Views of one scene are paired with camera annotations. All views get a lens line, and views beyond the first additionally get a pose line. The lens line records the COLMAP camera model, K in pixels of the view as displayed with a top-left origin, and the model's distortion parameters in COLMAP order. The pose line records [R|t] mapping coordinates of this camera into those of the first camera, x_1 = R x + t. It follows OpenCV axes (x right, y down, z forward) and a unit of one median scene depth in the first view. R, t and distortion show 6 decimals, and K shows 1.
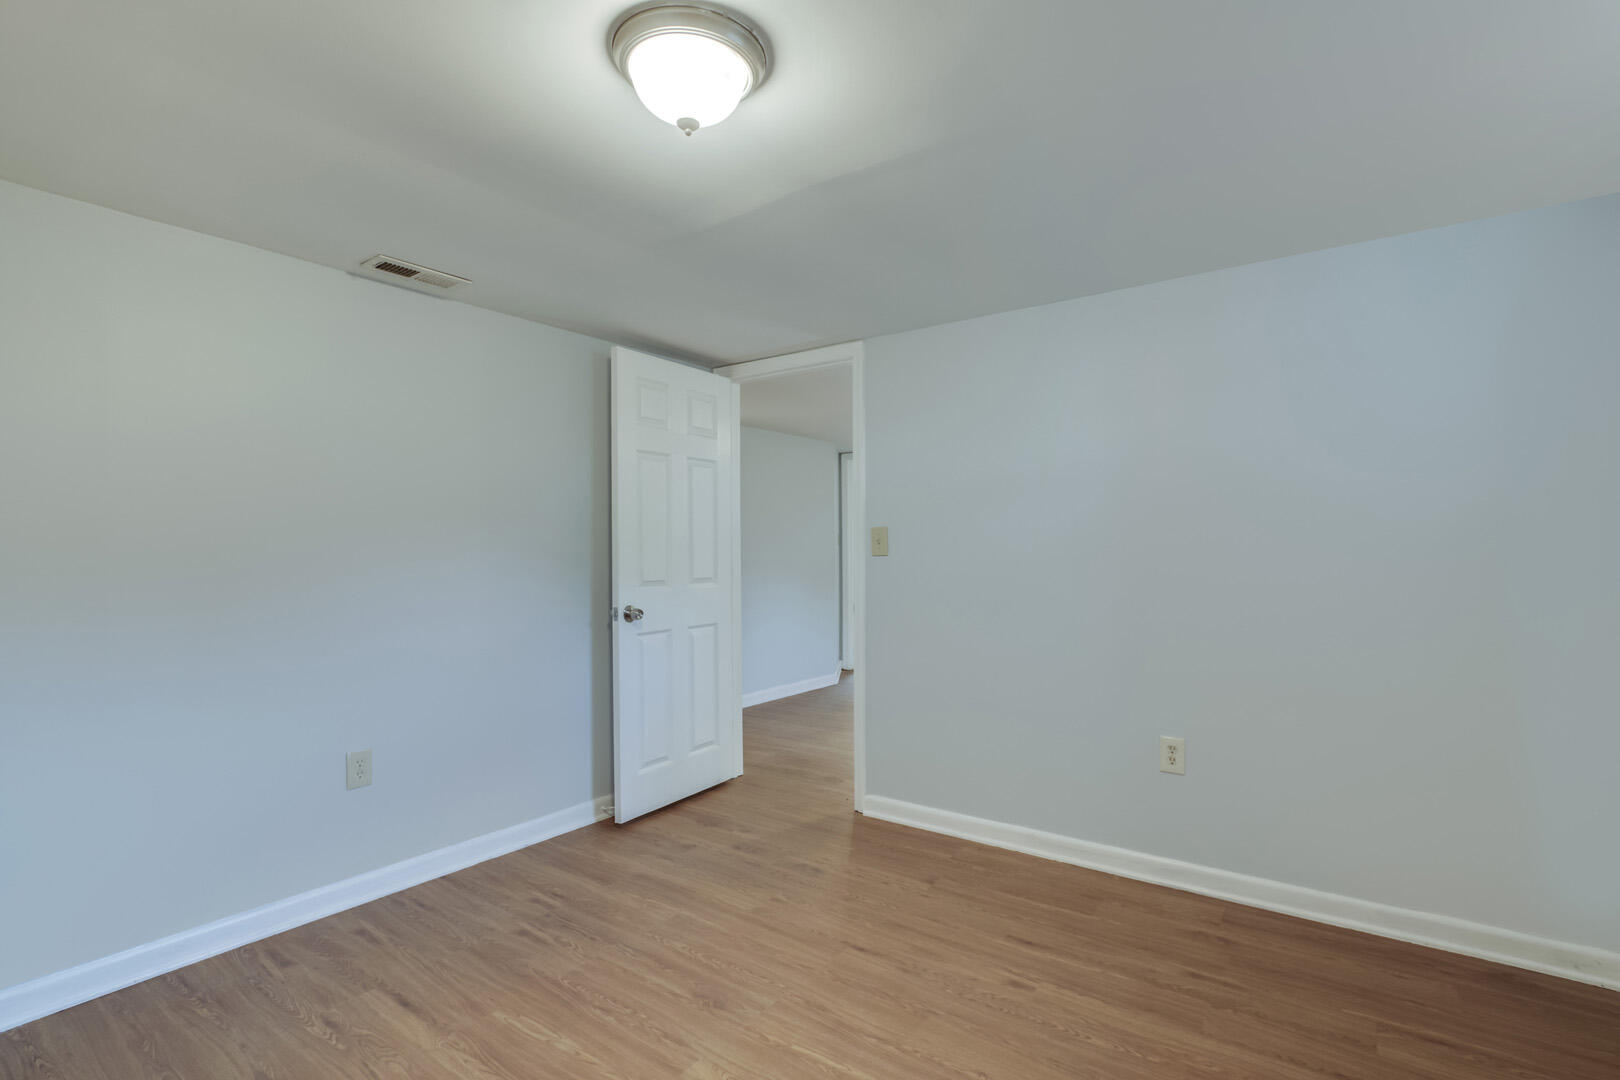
lens RADIAL K [[760.4, 0, 807.5], [0, 760.4, 544.1], [0, 0, 1]] dist [-0.008099, 0.001201]
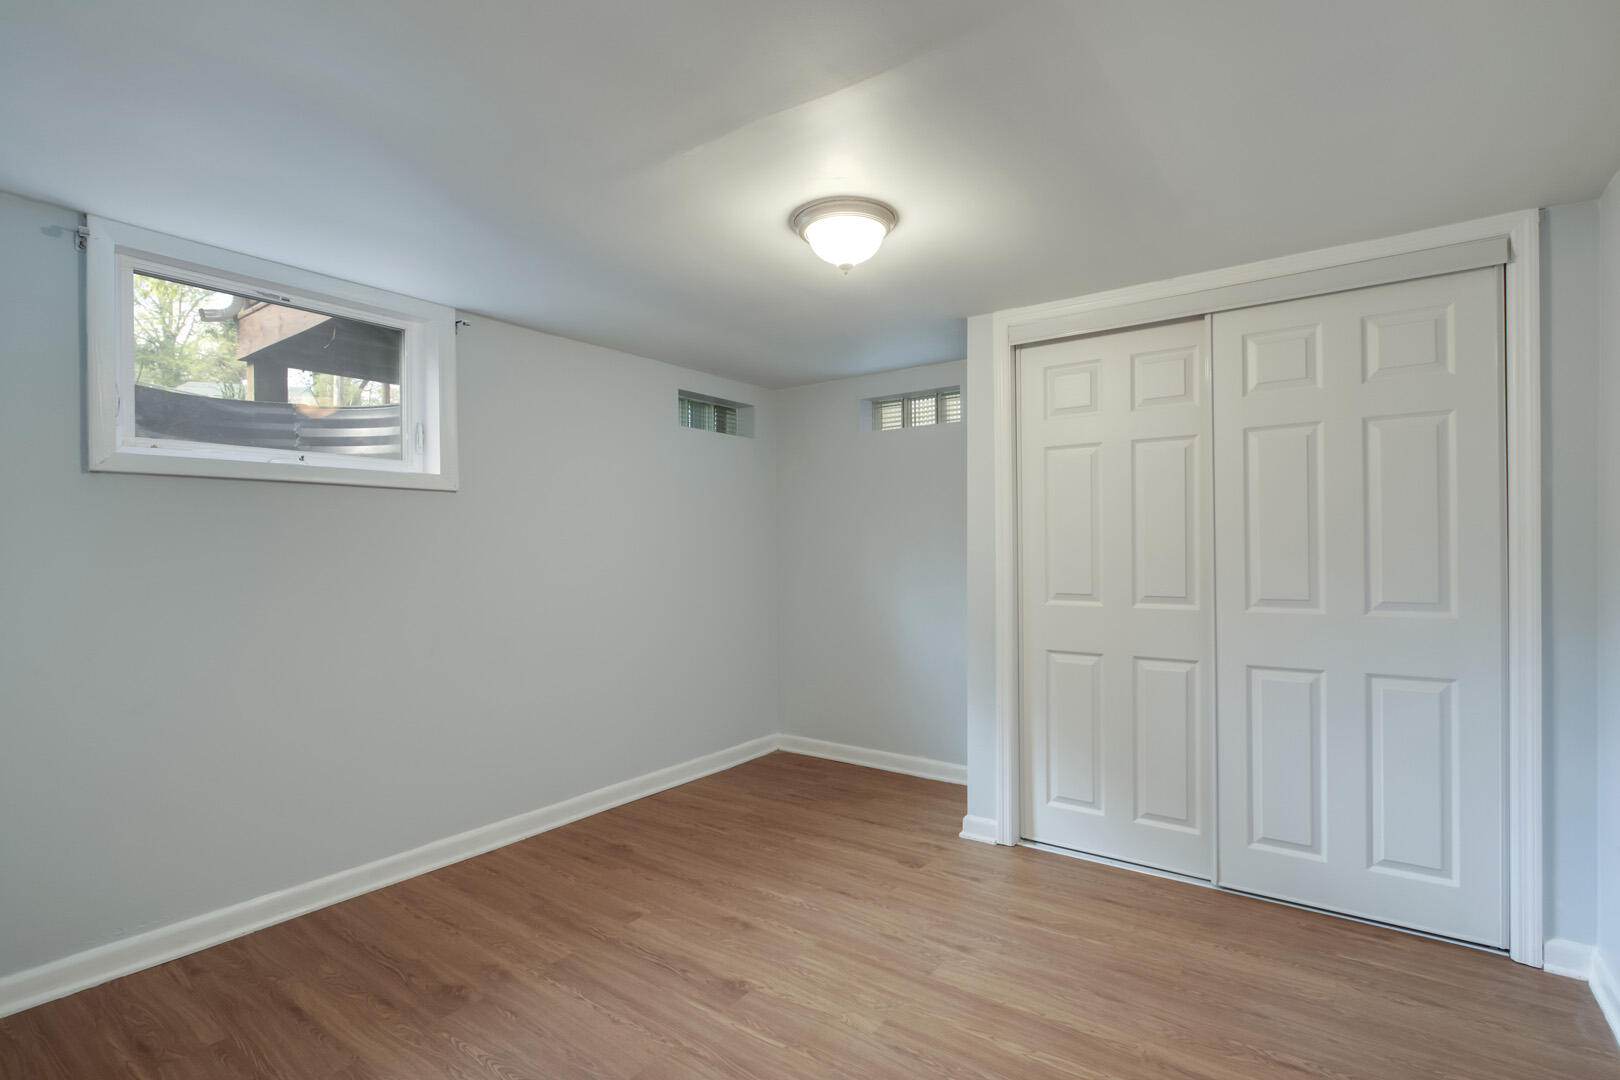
lens RADIAL K [[760.4, 0, 811.8], [0, 760.4, 542.4], [0, 0, 1]] dist [-0.008099, 0.001201]
pose [[-0.999908, 0.010458, -0.008655, -0.055127], [0.010468, 0.999945, -0.001024, -0.002688], [0.008644, -0.001115, -0.999962, 2.002788]]
